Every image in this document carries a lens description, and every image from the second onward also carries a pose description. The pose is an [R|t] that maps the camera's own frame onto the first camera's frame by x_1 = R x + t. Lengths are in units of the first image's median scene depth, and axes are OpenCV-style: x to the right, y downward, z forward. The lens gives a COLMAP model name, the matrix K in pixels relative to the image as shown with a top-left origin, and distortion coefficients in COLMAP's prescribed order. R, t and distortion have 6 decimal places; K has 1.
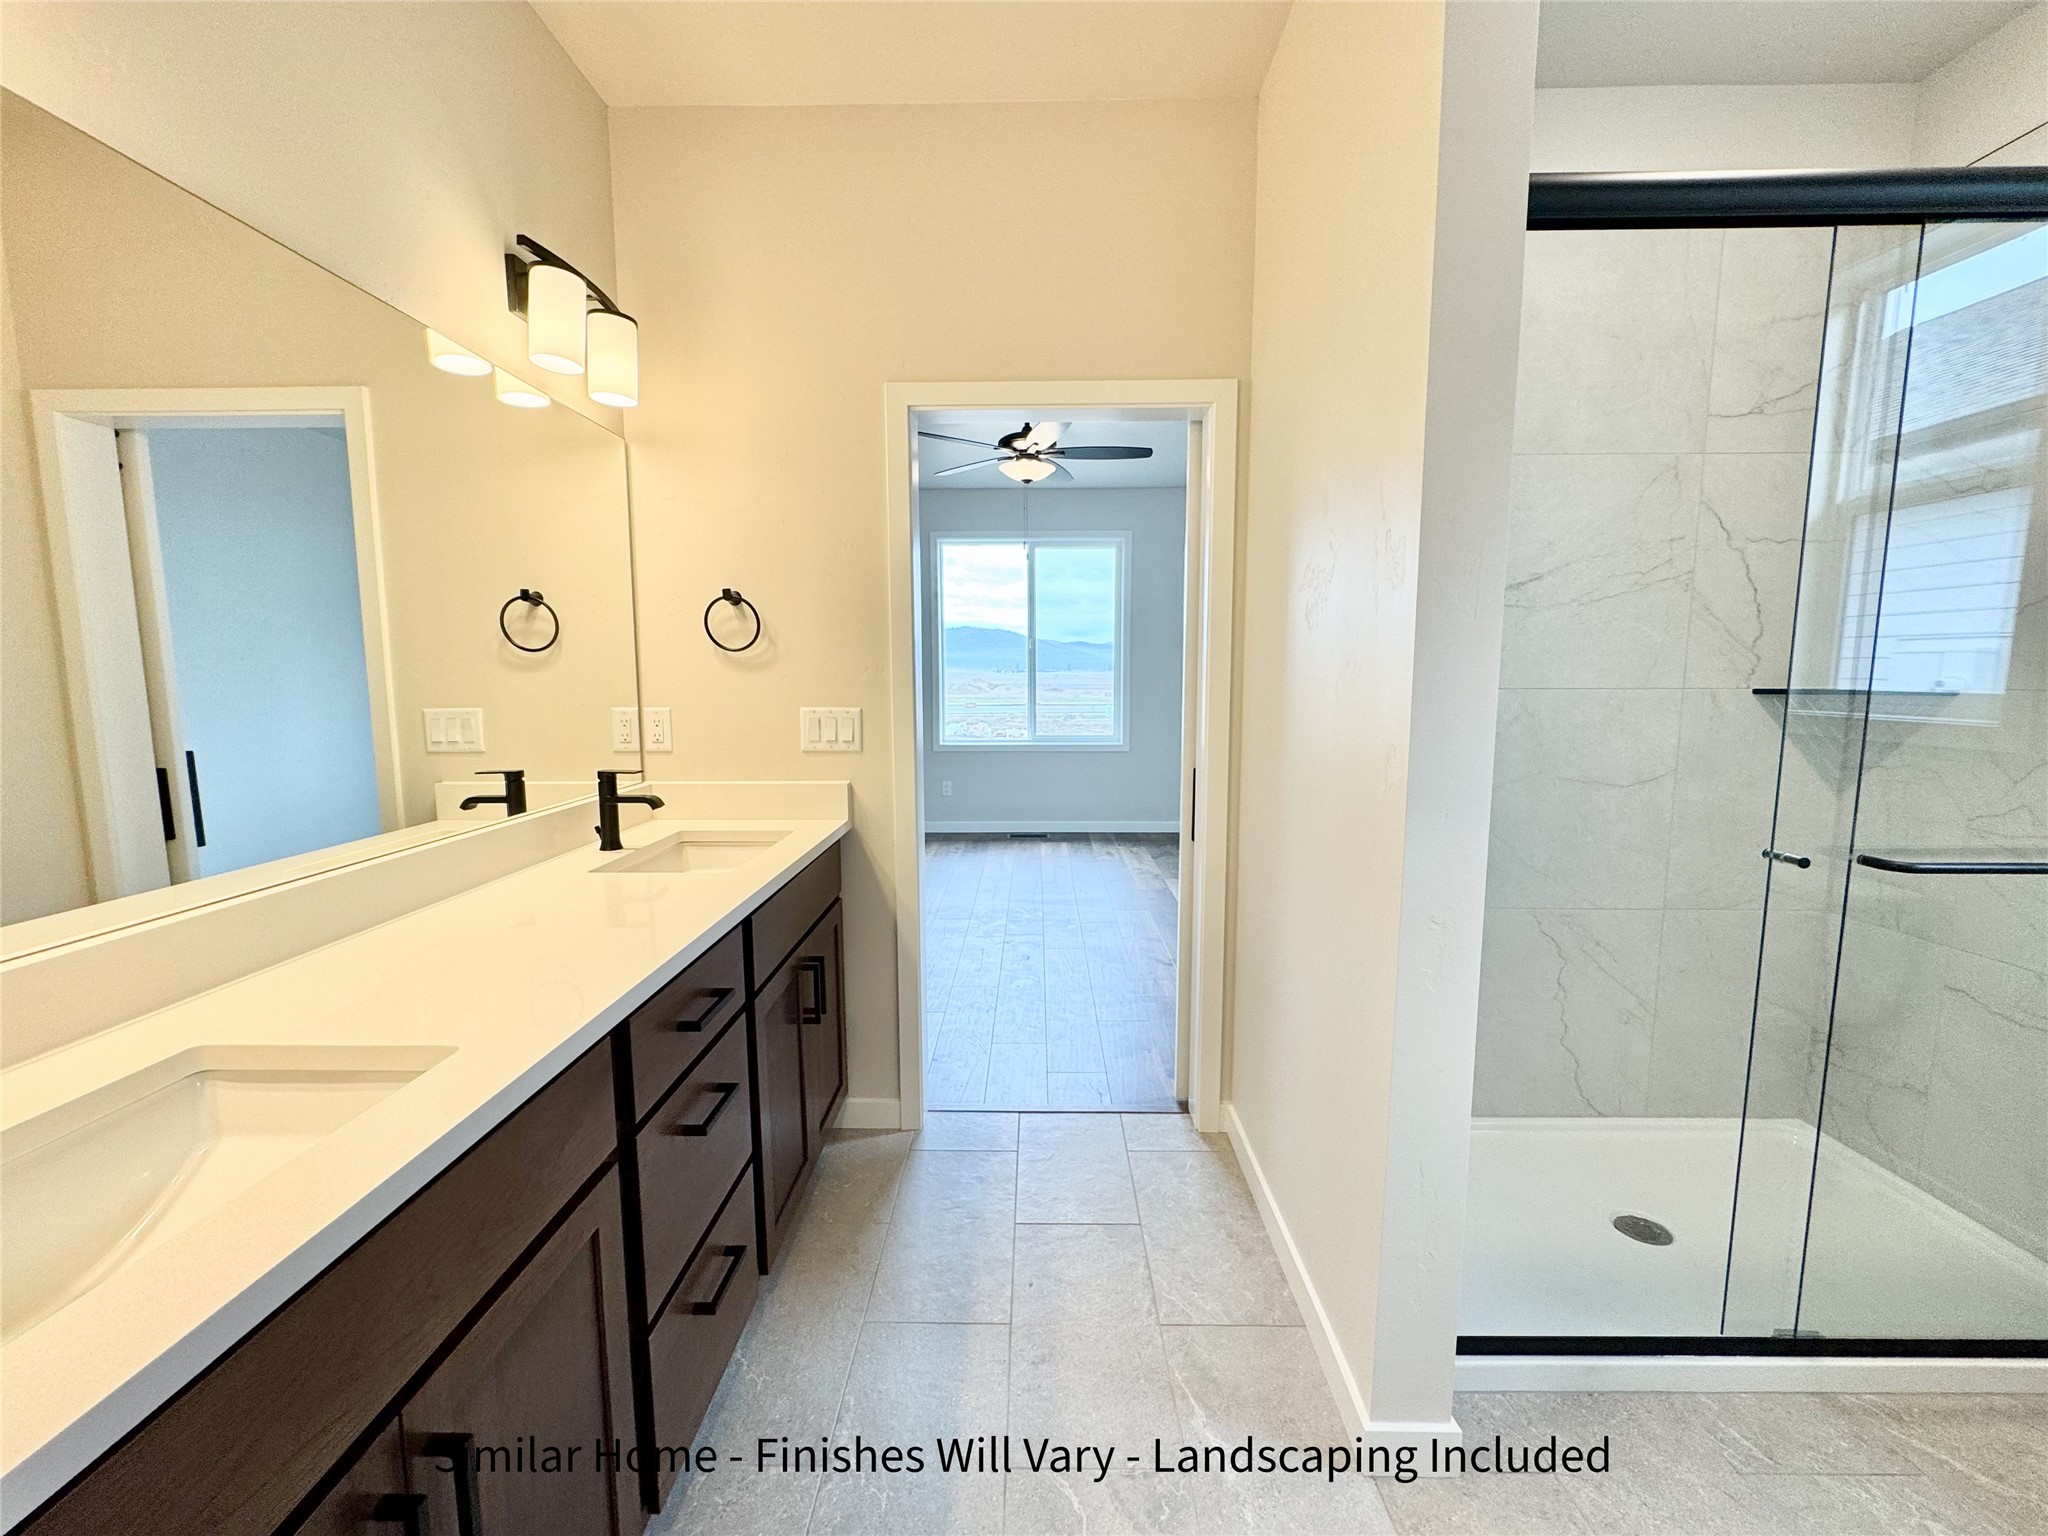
lens RADIAL K [[814.8, 0, 1023.2], [0, 814.8, 764.7], [0, 0, 1]] dist [-0.001619, 0.000661]
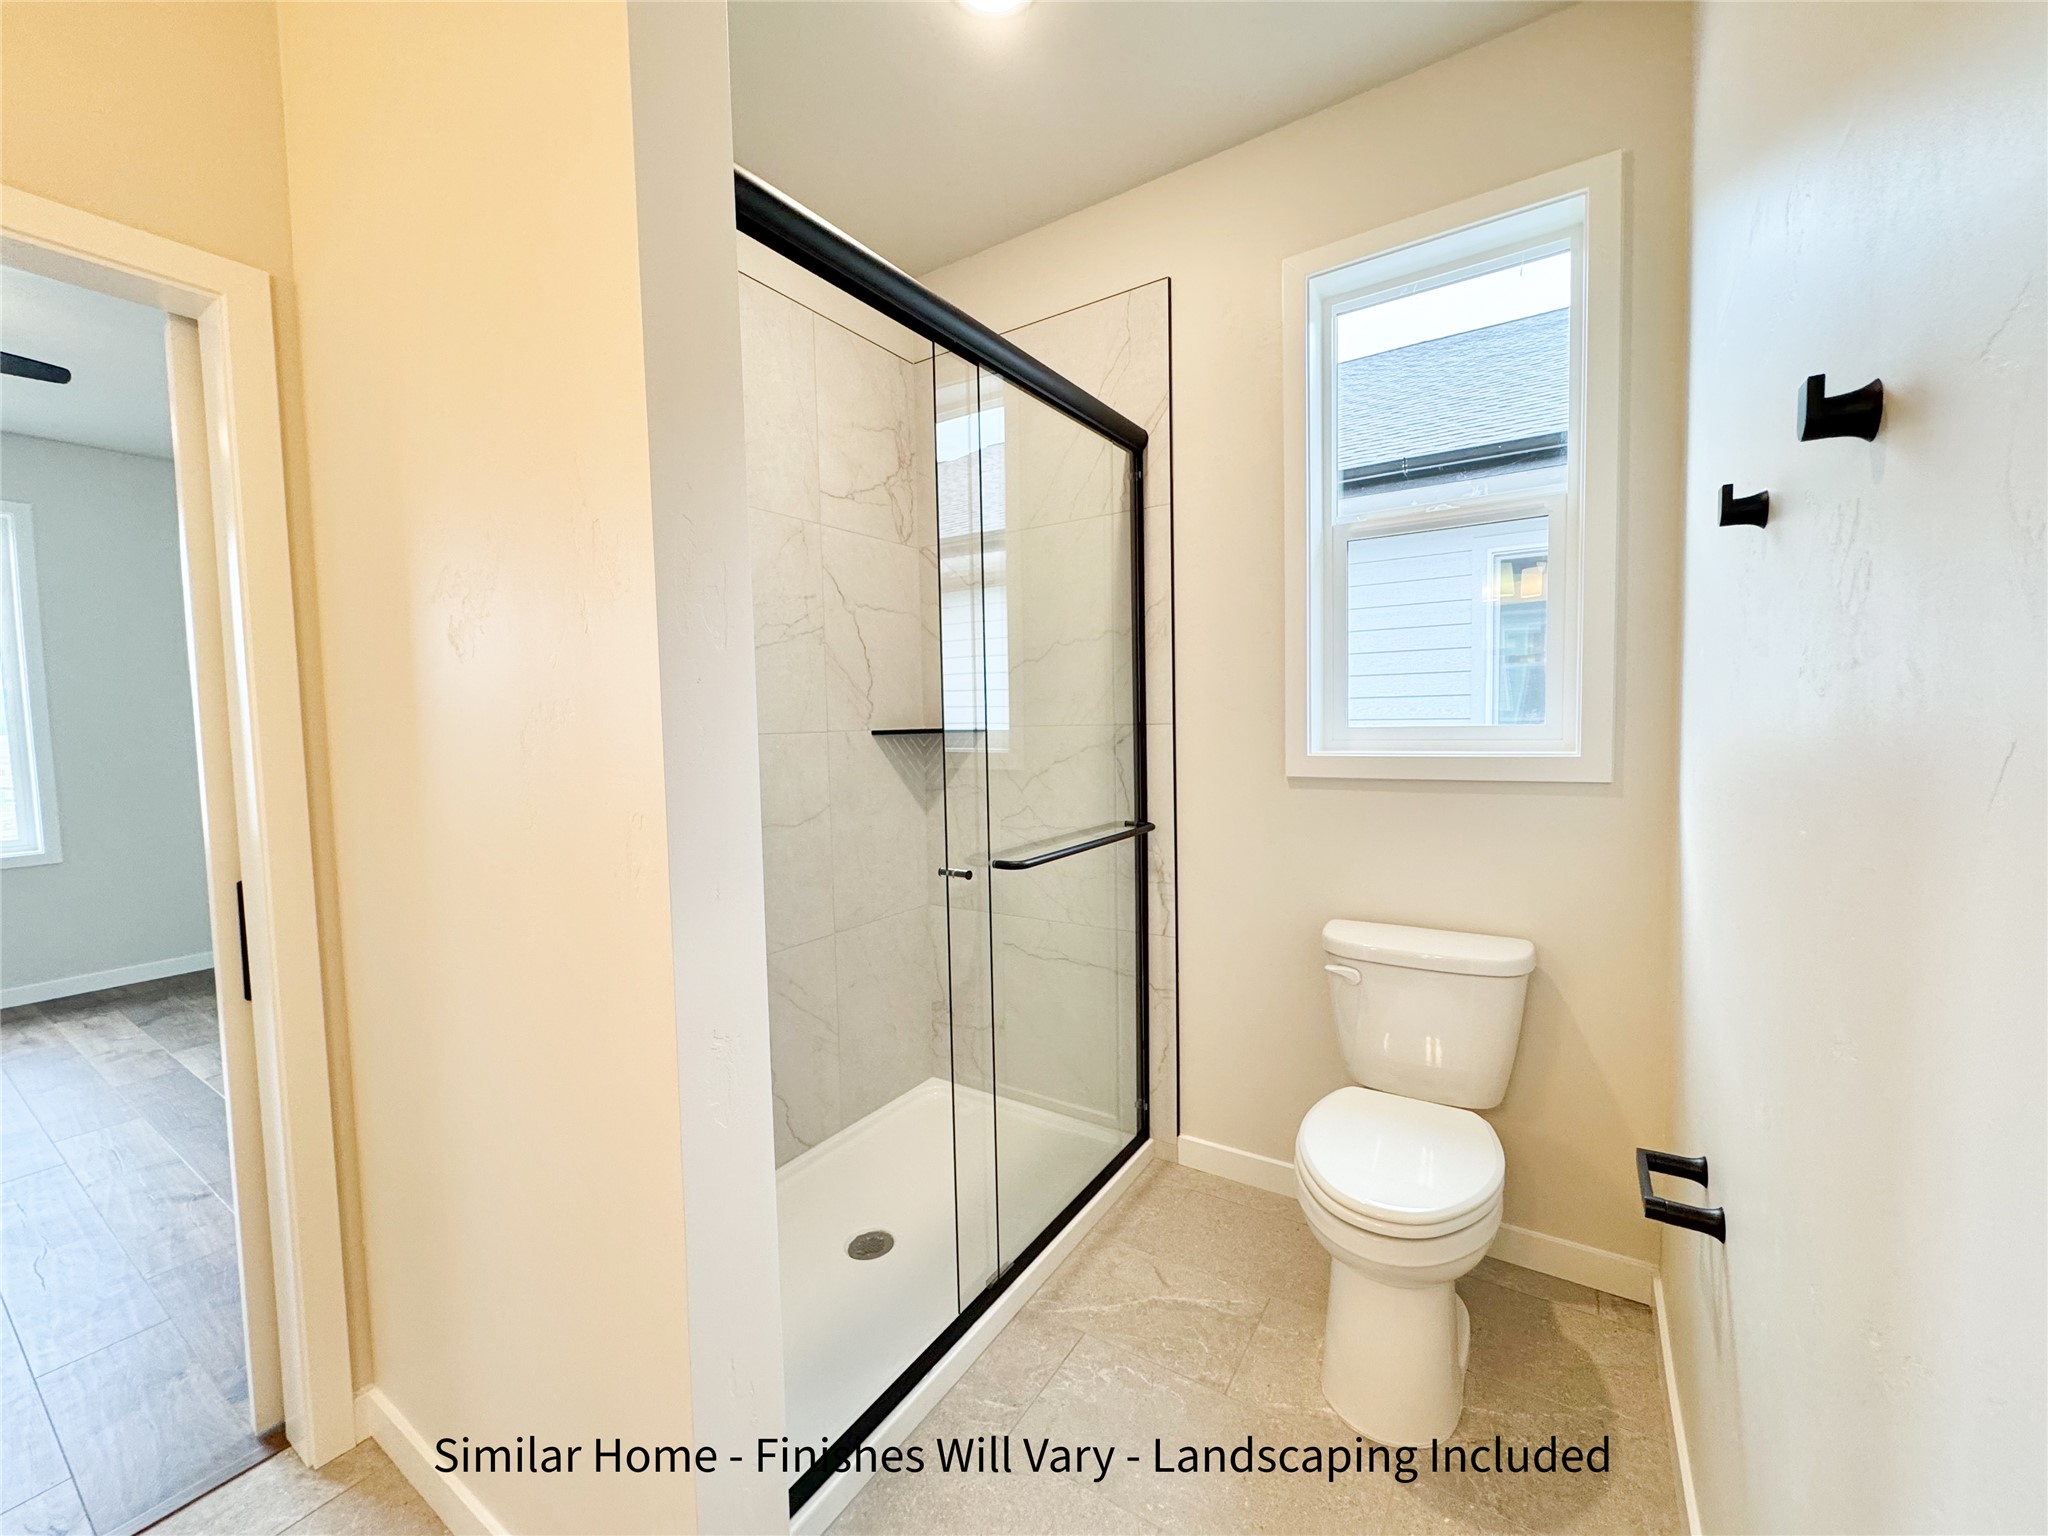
lens RADIAL K [[814.8, 0, 1023.2], [0, 814.8, 764.7], [0, 0, 1]] dist [-0.001619, 0.000661]
pose [[0.534465, -0.057639, 0.843223, 0.014797], [0.112226, 0.993678, -0.003209, -0.015462], [-0.837706, 0.096347, 0.537555, 0.184024]]
